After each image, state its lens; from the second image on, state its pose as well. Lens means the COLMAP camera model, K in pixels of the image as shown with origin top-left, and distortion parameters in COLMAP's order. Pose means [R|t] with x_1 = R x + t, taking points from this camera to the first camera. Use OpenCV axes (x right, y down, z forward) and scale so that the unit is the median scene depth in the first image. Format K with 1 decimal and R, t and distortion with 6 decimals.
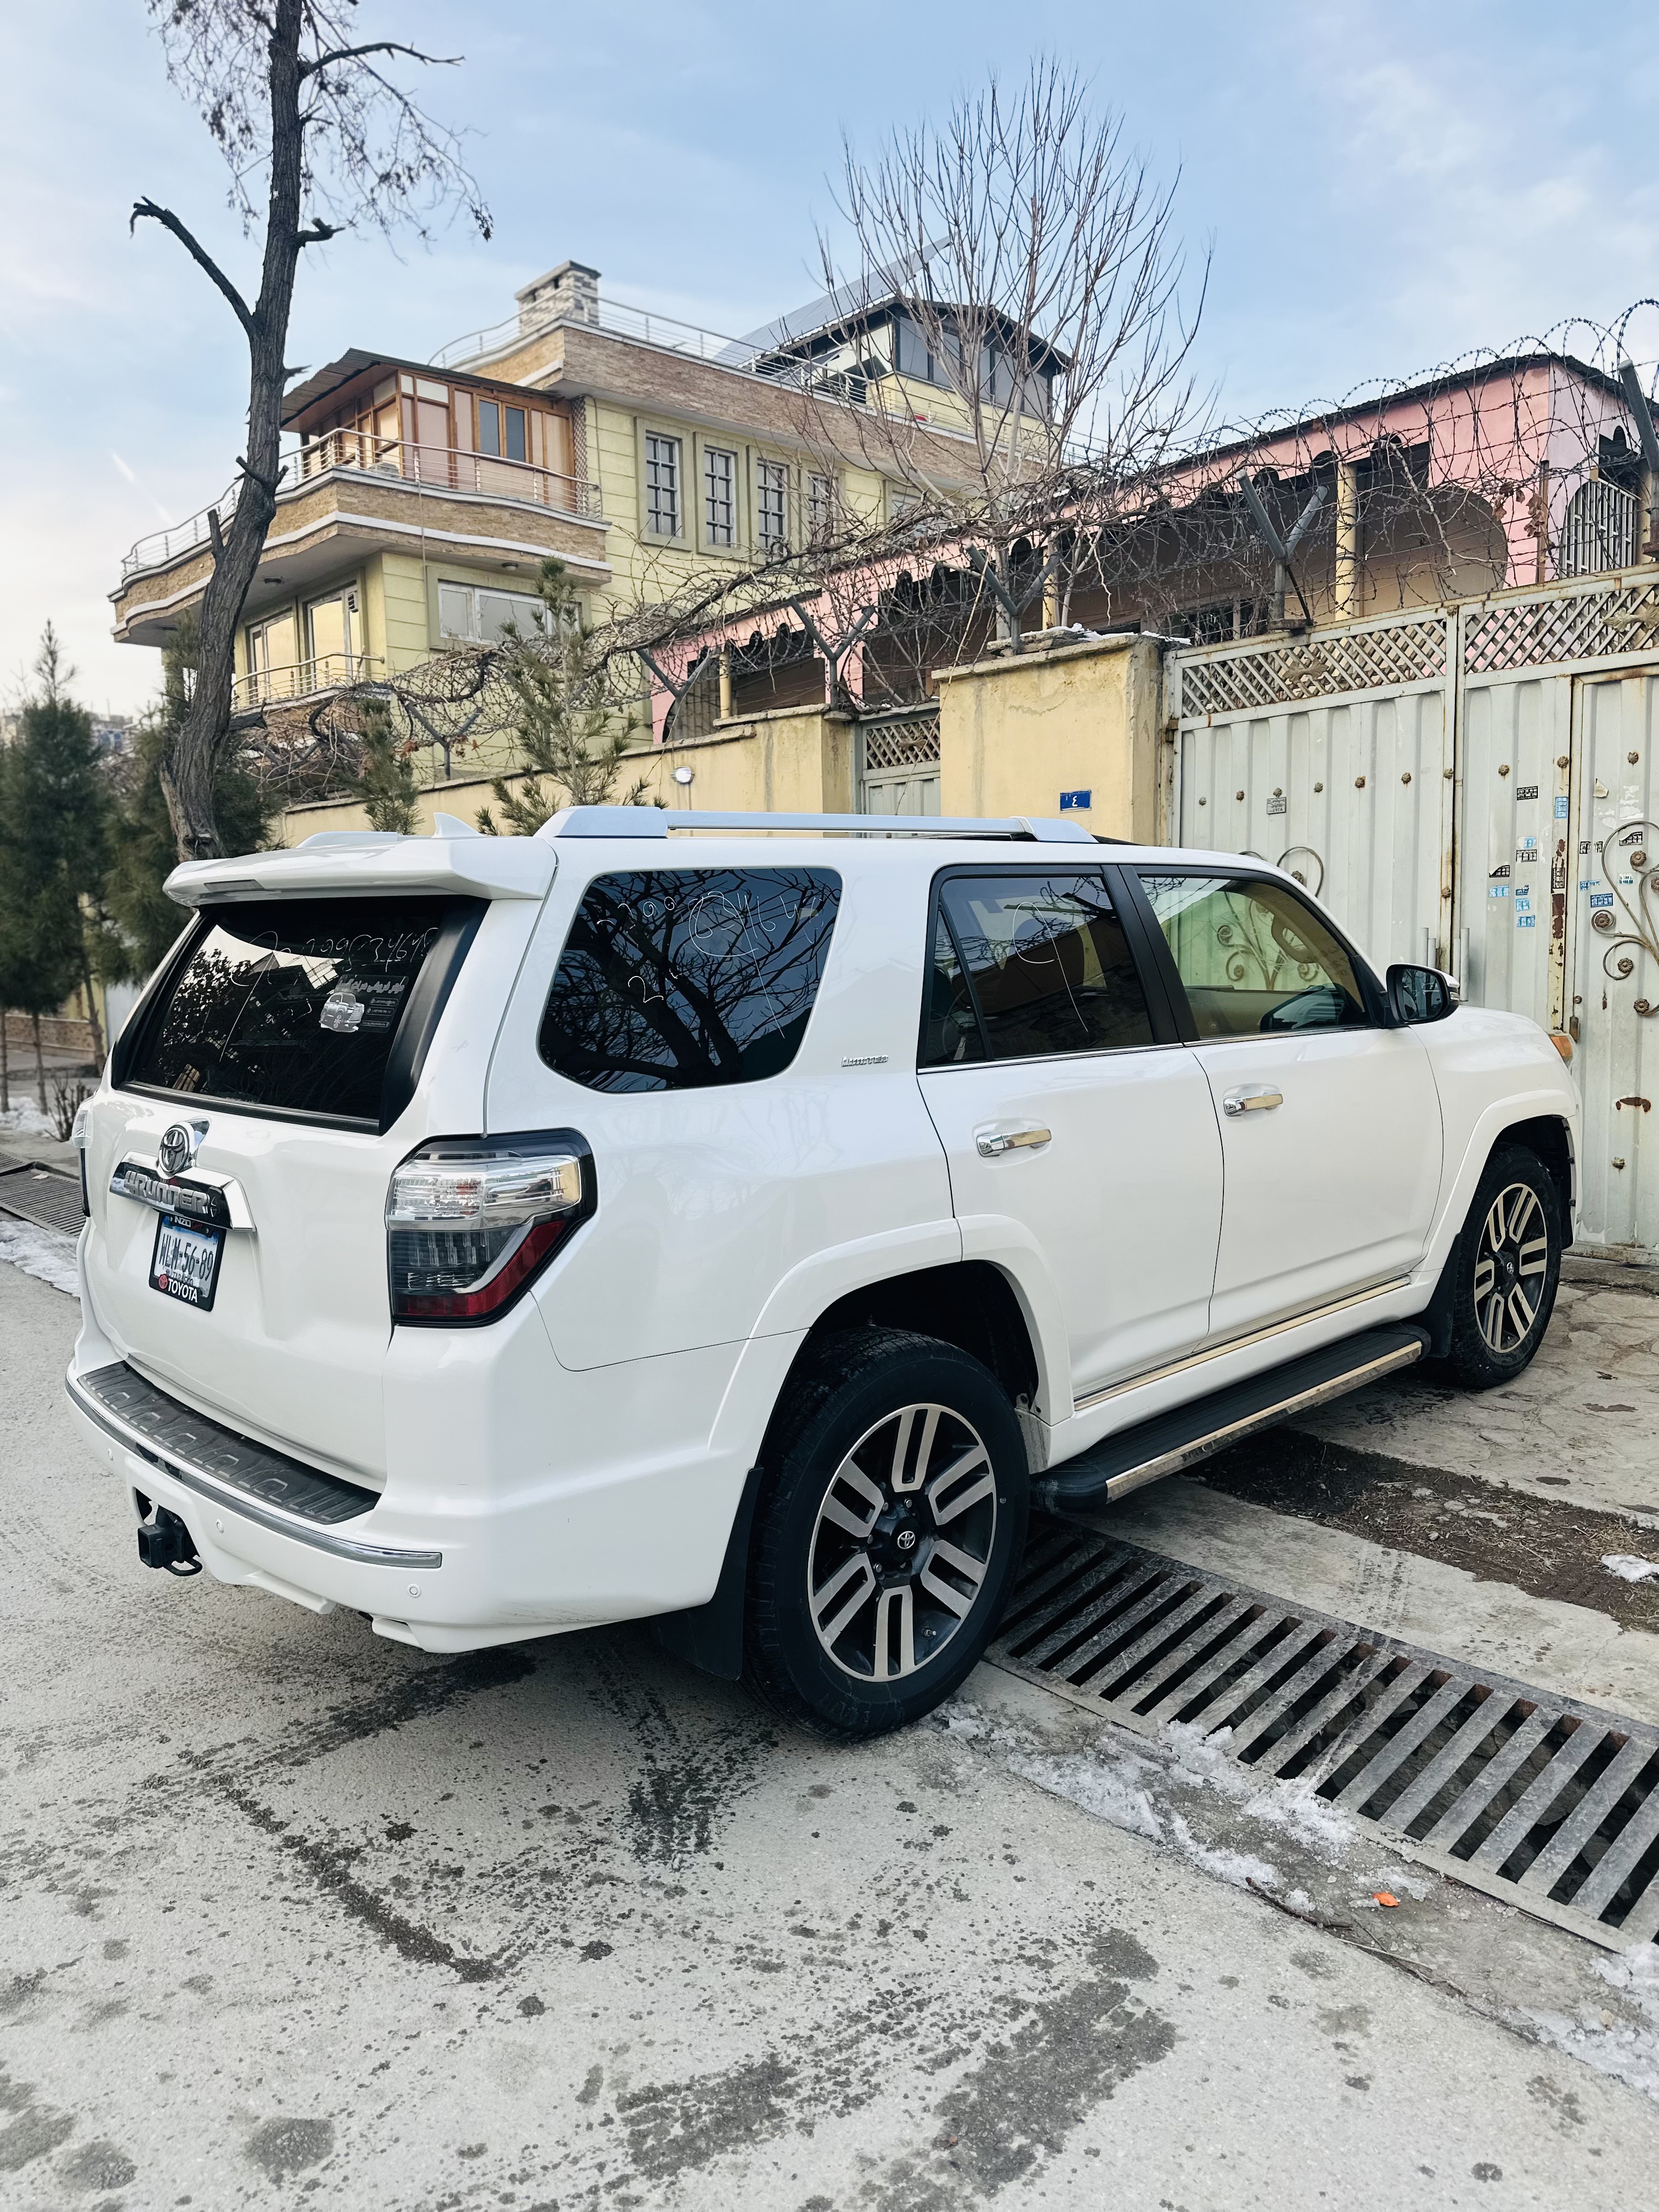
lens RADIAL K [[1552.7, 0, 829.5], [0, 1552.7, 1106.0], [0, 0, 1]] dist [0.041999, -0.049690]
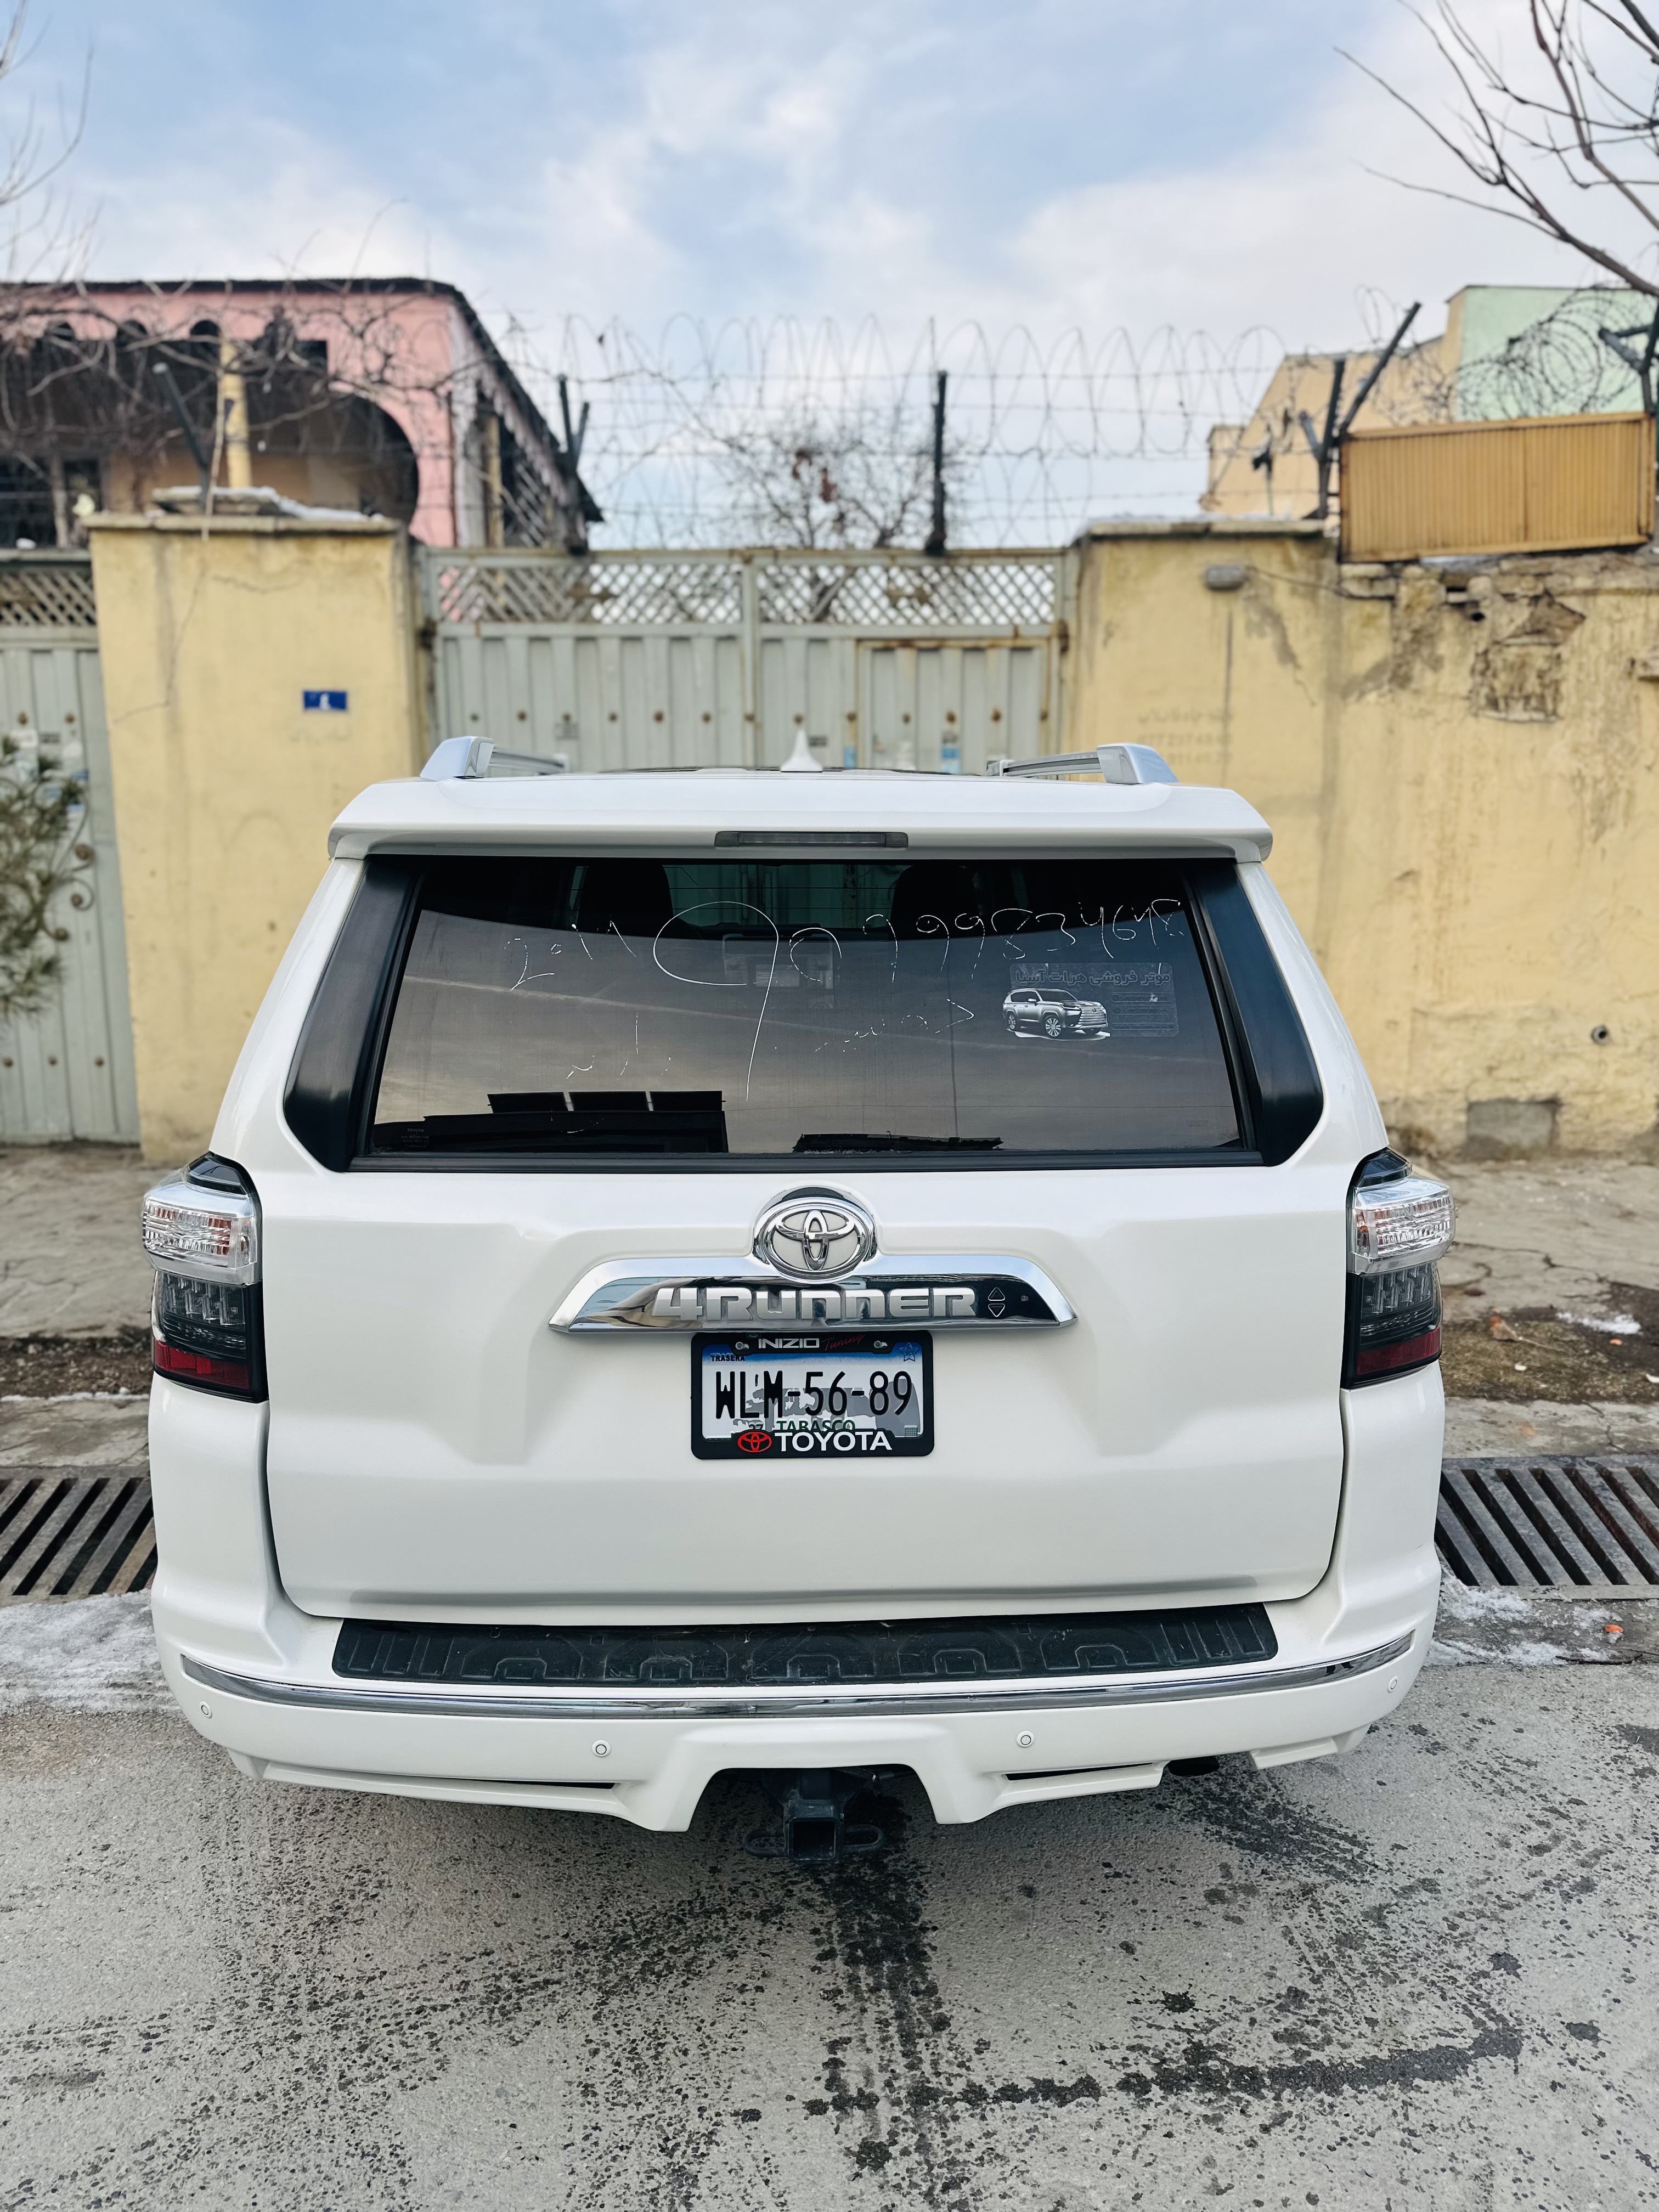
lens RADIAL K [[1553.9, 0, 824.0], [0, 1553.9, 1106.3], [0, 0, 1]] dist [0.030770, -0.033707]
pose [[0.646532, -0.111784, 0.754653, -0.199604], [0.066001, 0.993694, 0.090647, -0.018744], [-0.760027, -0.008798, 0.649832, 0.127041]]
